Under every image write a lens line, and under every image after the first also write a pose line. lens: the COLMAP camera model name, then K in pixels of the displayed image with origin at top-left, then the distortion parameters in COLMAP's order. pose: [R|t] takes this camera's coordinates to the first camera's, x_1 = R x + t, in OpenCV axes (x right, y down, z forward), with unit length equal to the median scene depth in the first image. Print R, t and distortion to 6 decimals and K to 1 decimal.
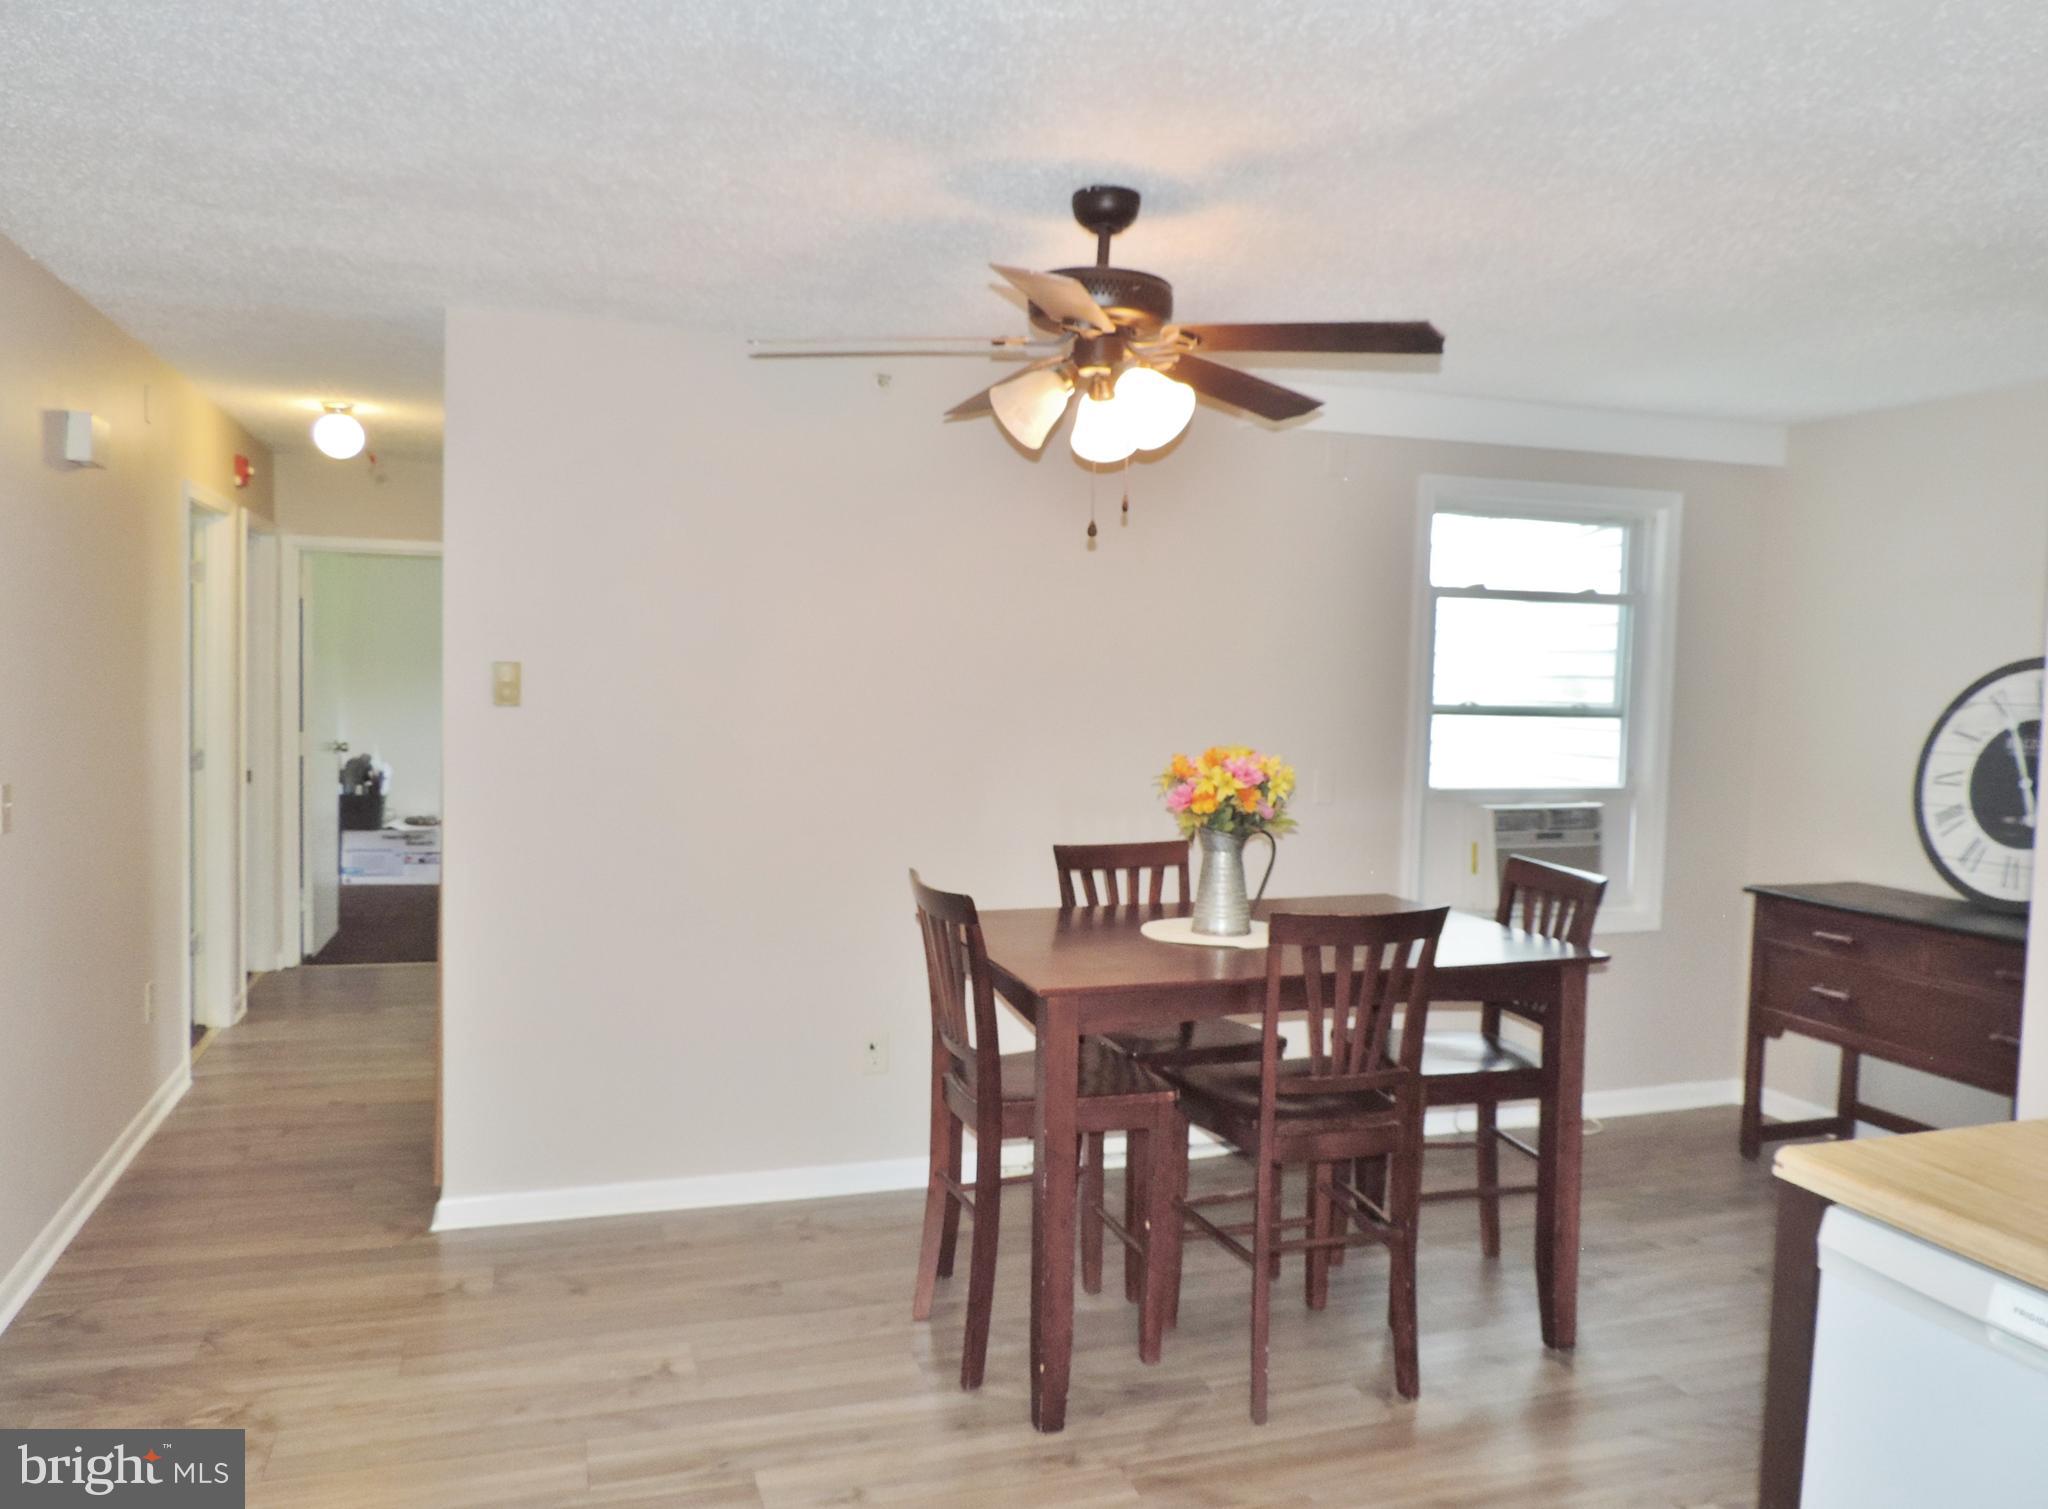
lens RADIAL K [[1456.2, 0, 1018.3], [0, 1456.2, 741.2], [0, 0, 1]] dist [-0.021940, -0.004243]
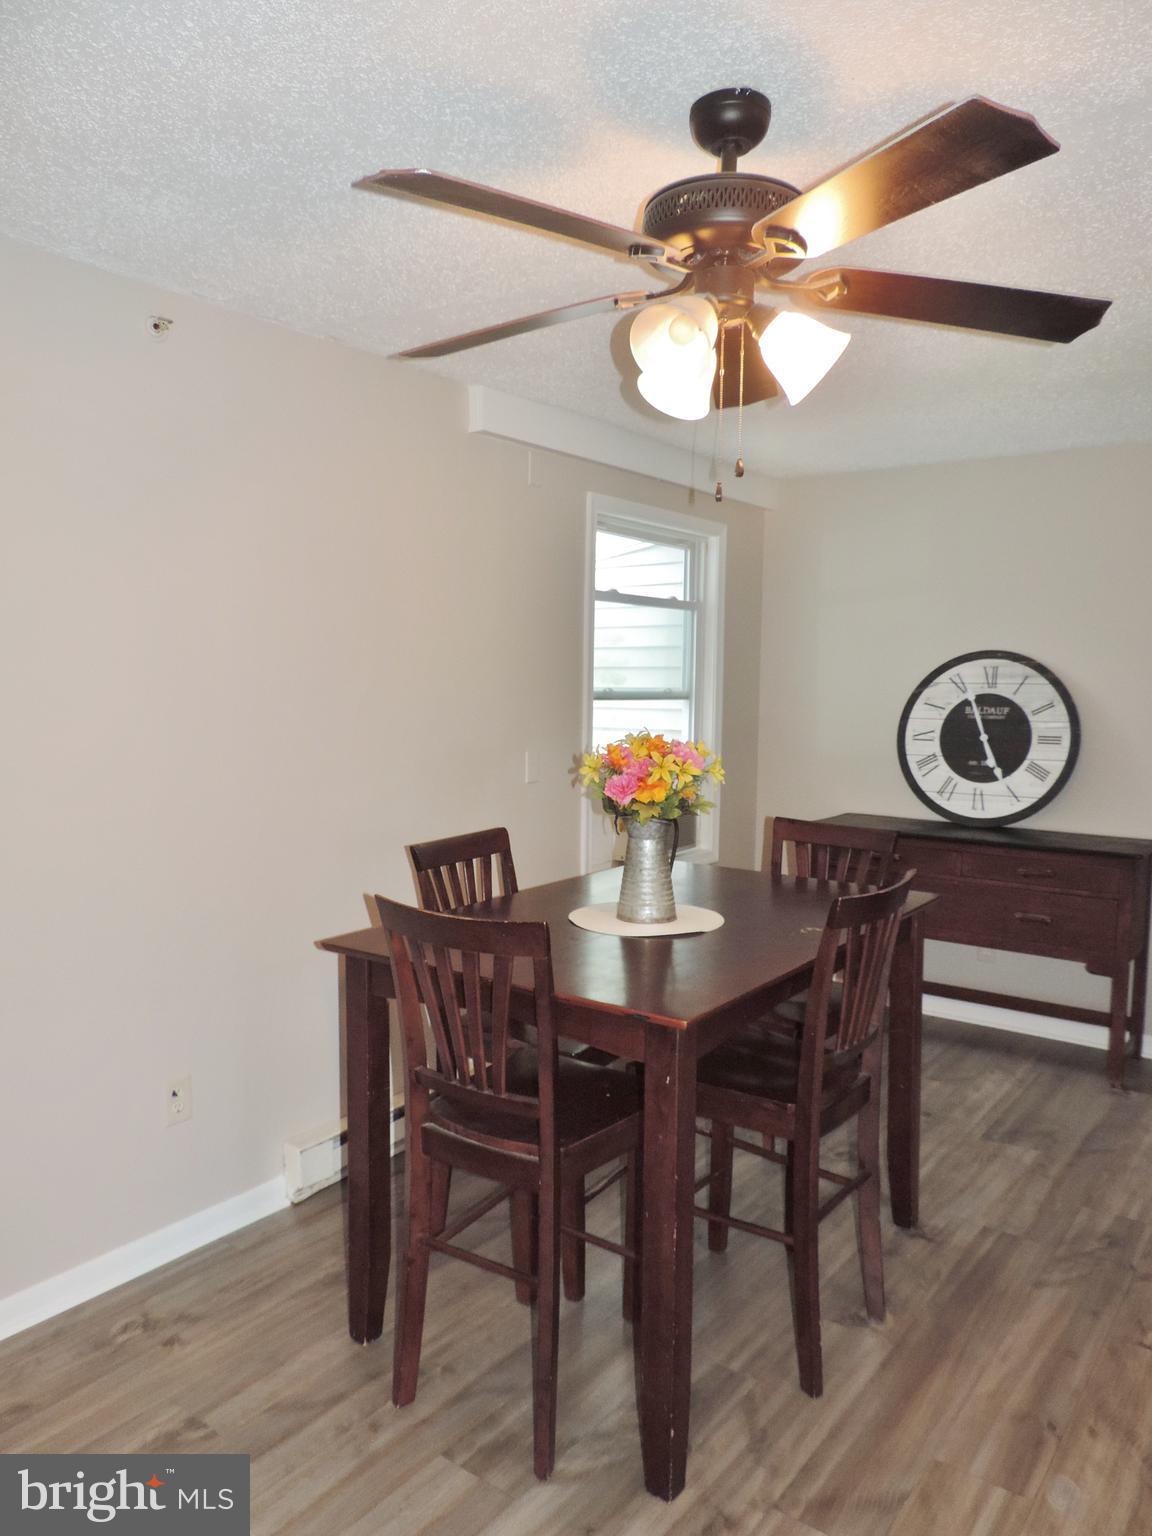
lens RADIAL K [[1092.1, 0, 574.5], [0, 1092.1, 769.3], [0, 0, 1]] dist [-0.021940, -0.004243]
pose [[0.825996, -0.059837, 0.560492, -0.249407], [0.037697, 0.997988, 0.050988, -0.009387], [-0.562415, -0.020987, 0.826589, 0.316843]]
